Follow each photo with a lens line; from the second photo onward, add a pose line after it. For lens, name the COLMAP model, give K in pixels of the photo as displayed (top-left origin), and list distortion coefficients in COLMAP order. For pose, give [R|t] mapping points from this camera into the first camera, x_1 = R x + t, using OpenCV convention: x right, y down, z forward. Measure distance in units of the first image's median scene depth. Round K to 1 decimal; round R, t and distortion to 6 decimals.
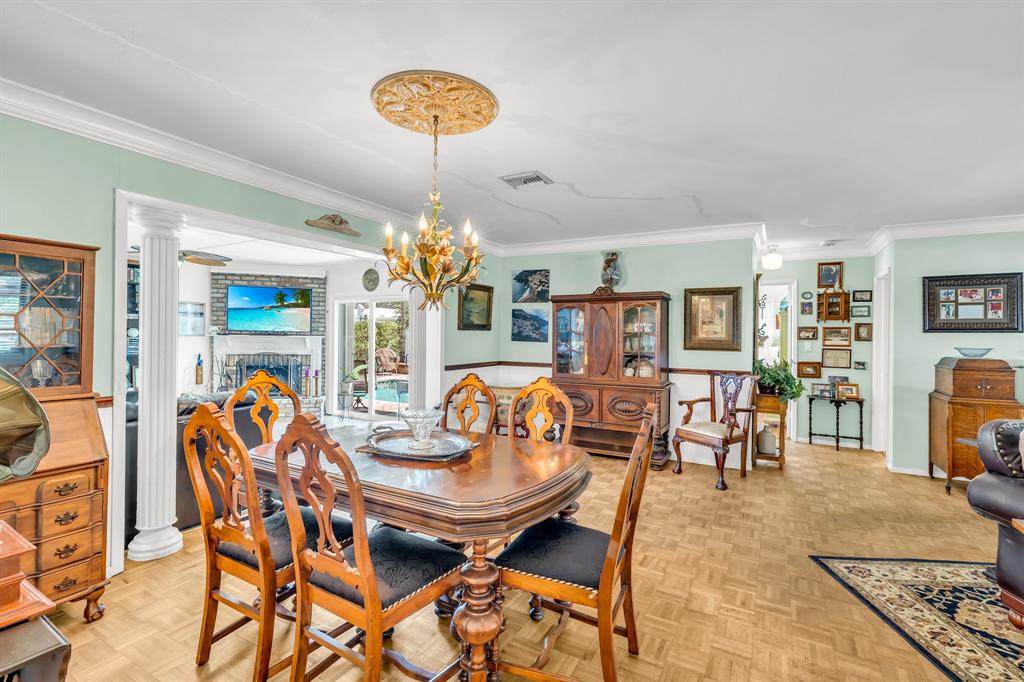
lens RADIAL K [[456.1, 0, 517.5], [0, 456.1, 335.0], [0, 0, 1]] dist [0.000617, 0.000126]
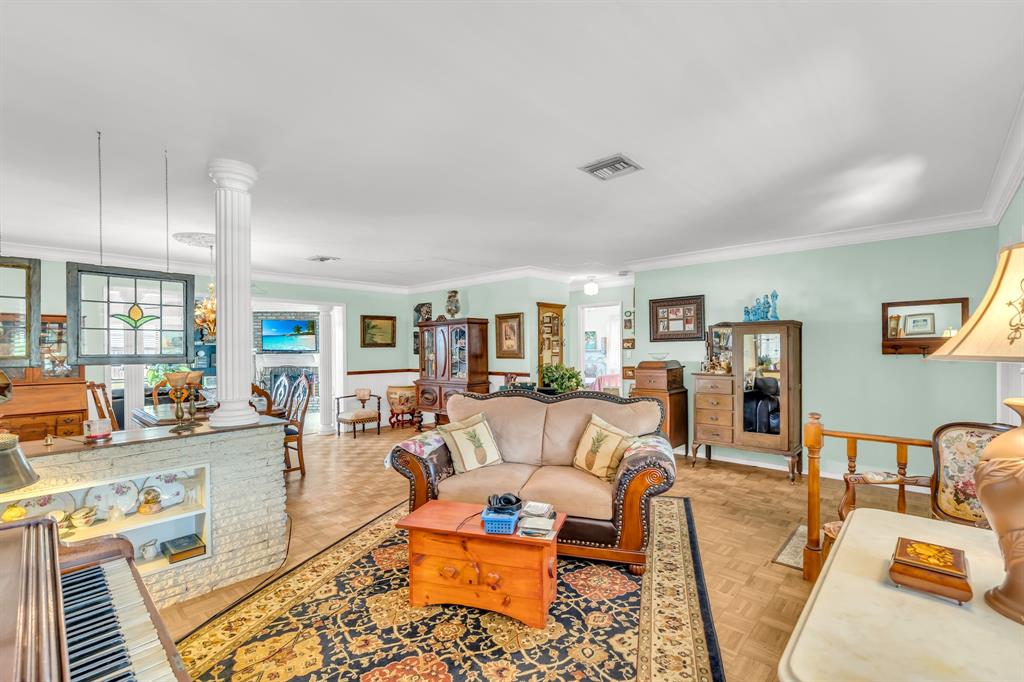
lens RADIAL K [[456.1, 0, 555.5], [0, 456.1, 349.0], [0, 0, 1]] dist [0.000617, 0.000126]
pose [[0.976472, -0.021224, -0.214595, 0.736782], [0.021045, 0.999774, -0.003120, 0.010531], [0.214613, -0.001470, 0.976698, -0.283979]]
